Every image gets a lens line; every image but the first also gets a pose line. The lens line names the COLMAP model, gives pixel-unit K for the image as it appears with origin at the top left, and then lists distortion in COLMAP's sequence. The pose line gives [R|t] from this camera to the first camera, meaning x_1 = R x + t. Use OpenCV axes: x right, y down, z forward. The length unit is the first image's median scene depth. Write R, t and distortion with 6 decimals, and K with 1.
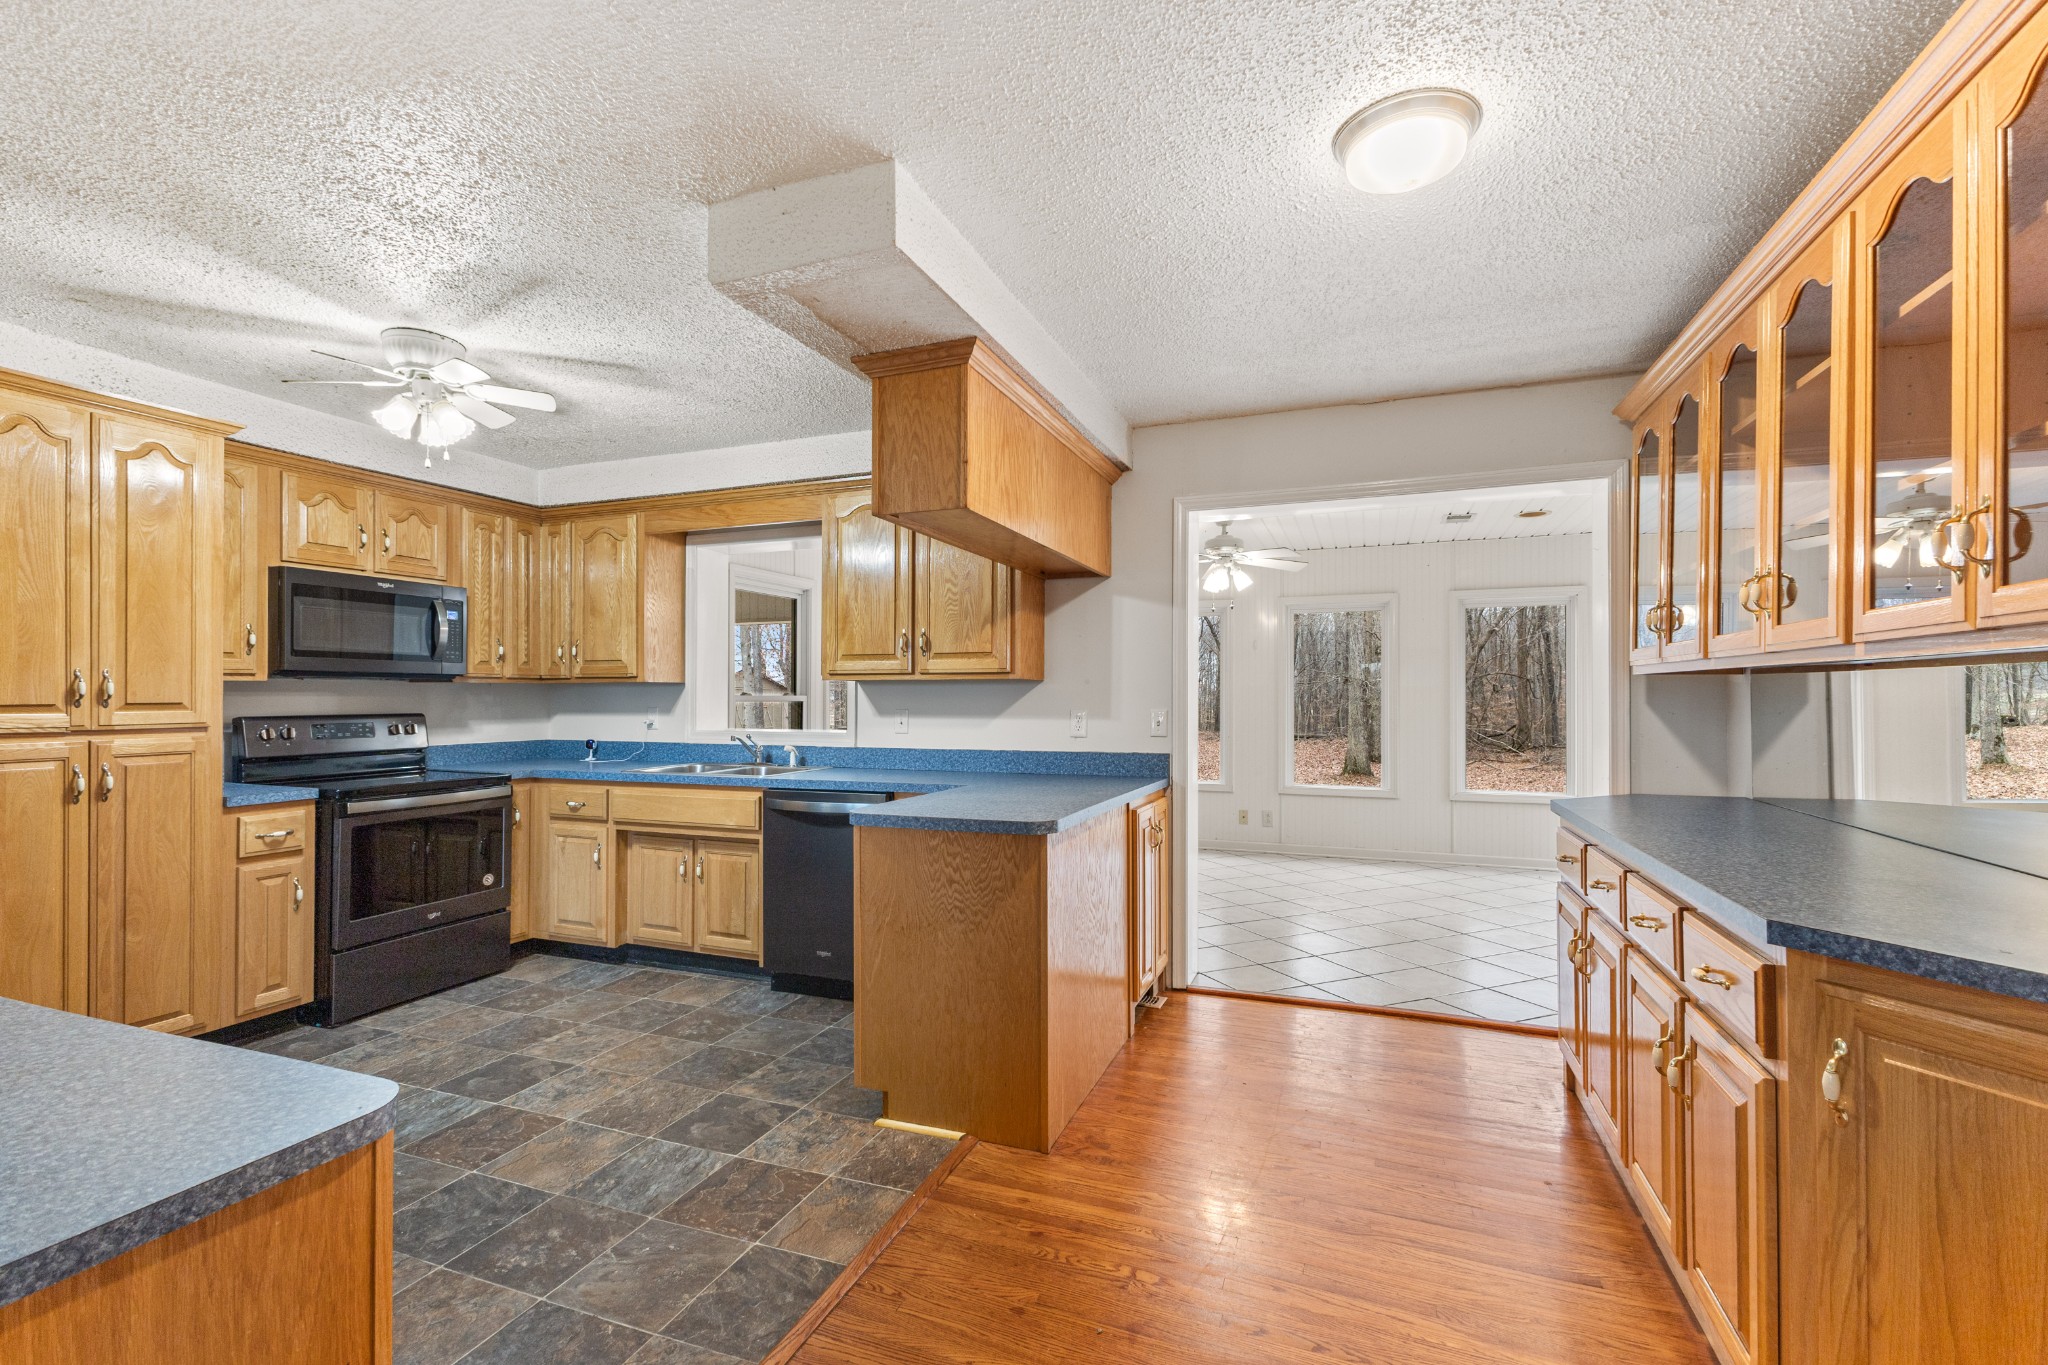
lens RADIAL K [[889.9, 0, 1019.7], [0, 889.9, 691.6], [0, 0, 1]] dist [0.011389, -0.001125]
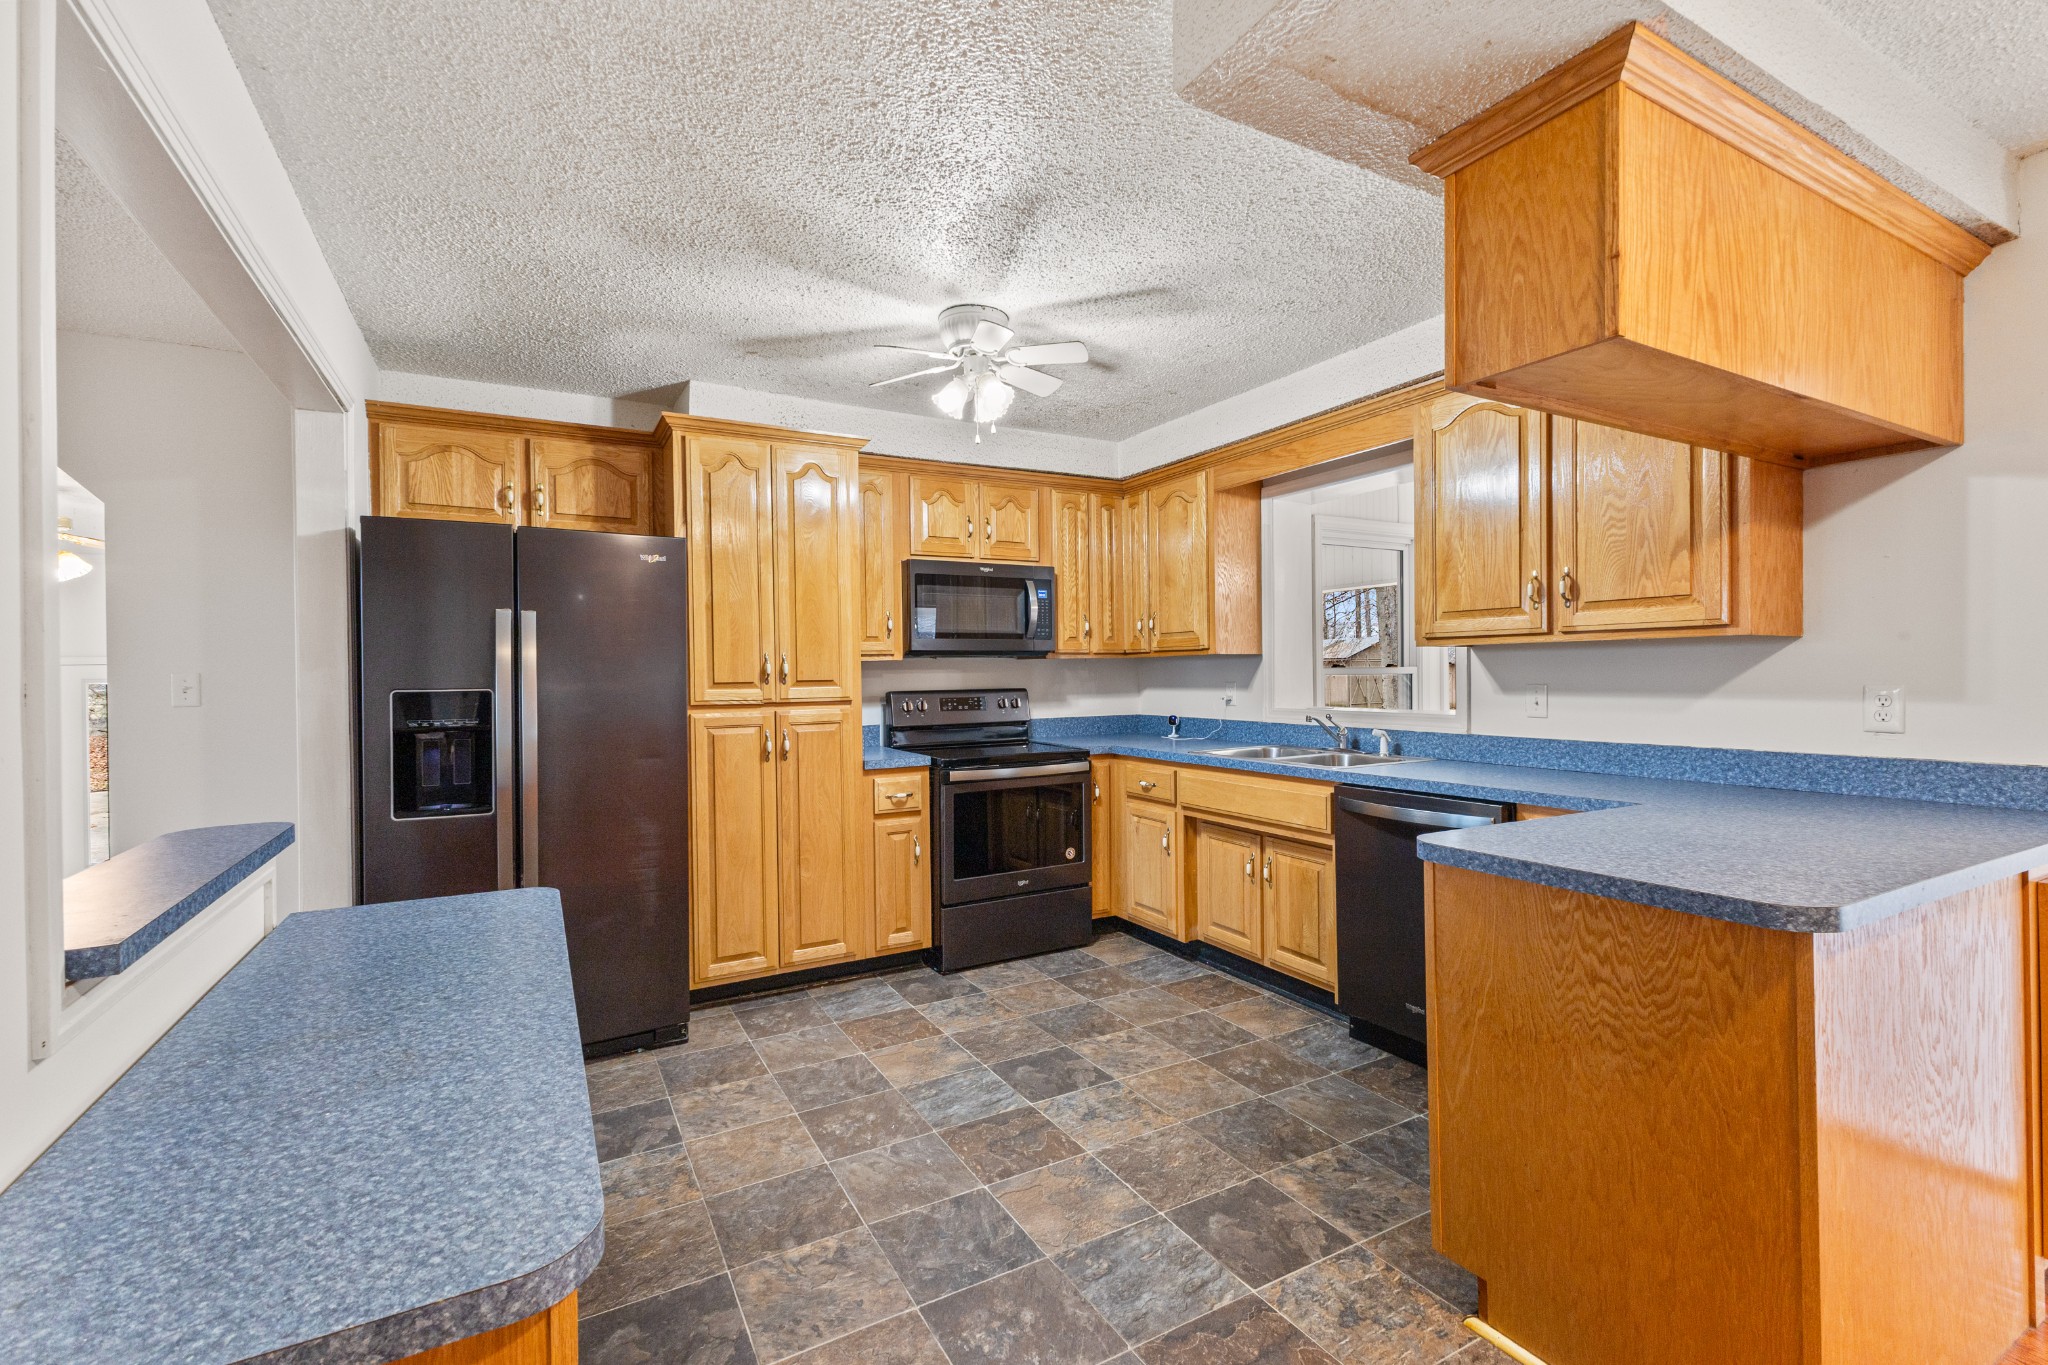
lens RADIAL K [[889.9, 0, 1023.2], [0, 889.9, 674.1], [0, 0, 1]] dist [0.011389, -0.001125]
pose [[0.771775, -0.008318, -0.635841, 0.007903], [0.015609, 0.999861, 0.005866, 0.001697], [0.635704, -0.014452, 0.771798, 0.247895]]
